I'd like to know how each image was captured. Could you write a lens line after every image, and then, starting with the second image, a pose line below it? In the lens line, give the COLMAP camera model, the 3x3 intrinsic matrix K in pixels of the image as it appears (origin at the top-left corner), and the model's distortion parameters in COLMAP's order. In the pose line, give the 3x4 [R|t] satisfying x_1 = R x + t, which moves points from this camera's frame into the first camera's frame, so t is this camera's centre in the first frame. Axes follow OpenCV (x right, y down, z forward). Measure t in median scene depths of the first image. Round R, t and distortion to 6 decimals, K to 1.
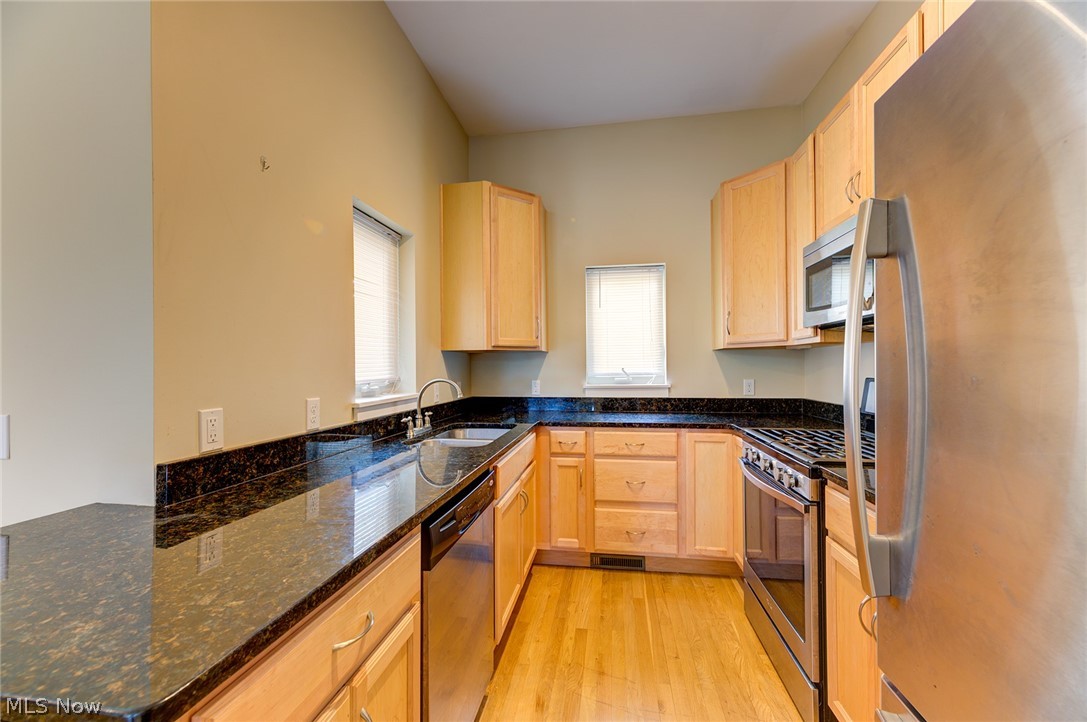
lens RADIAL K [[438.8, 0, 542.7], [0, 438.8, 363.8], [0, 0, 1]] dist [0.016308, -0.000875]
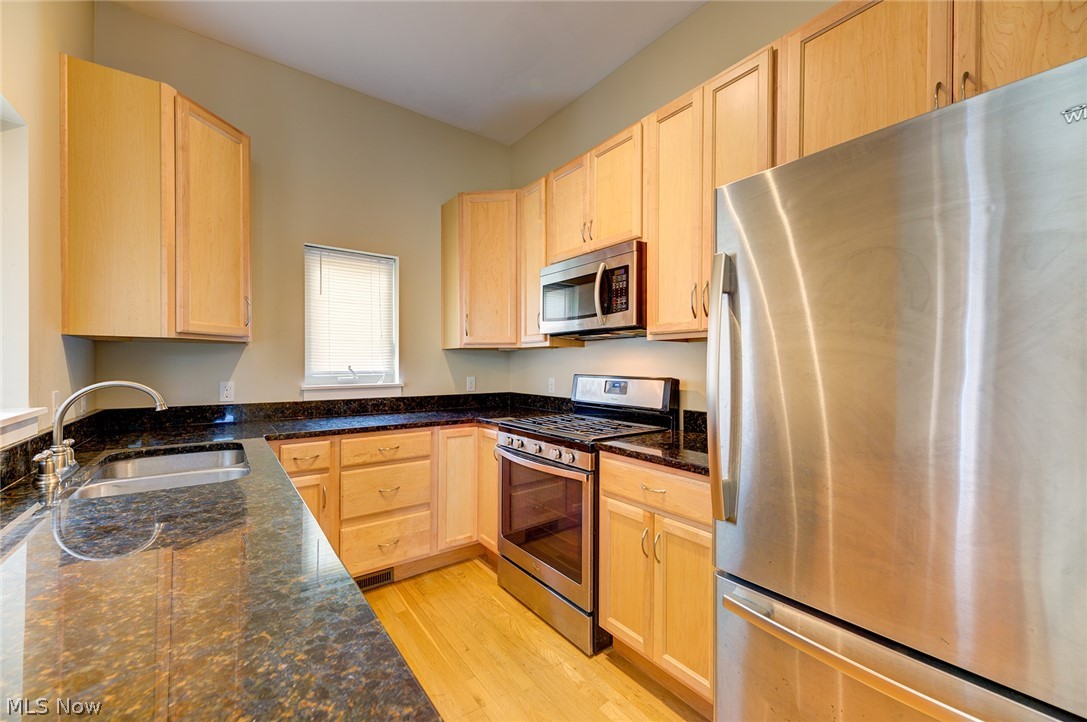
lens RADIAL K [[438.8, 0, 542.7], [0, 438.8, 363.8], [0, 0, 1]] dist [0.016308, -0.000875]
pose [[0.695685, 0.009636, 0.718283, -0.229212], [-0.012951, 0.999916, -0.000871, 0.001703], [-0.718231, -0.008697, 0.695751, 0.123434]]
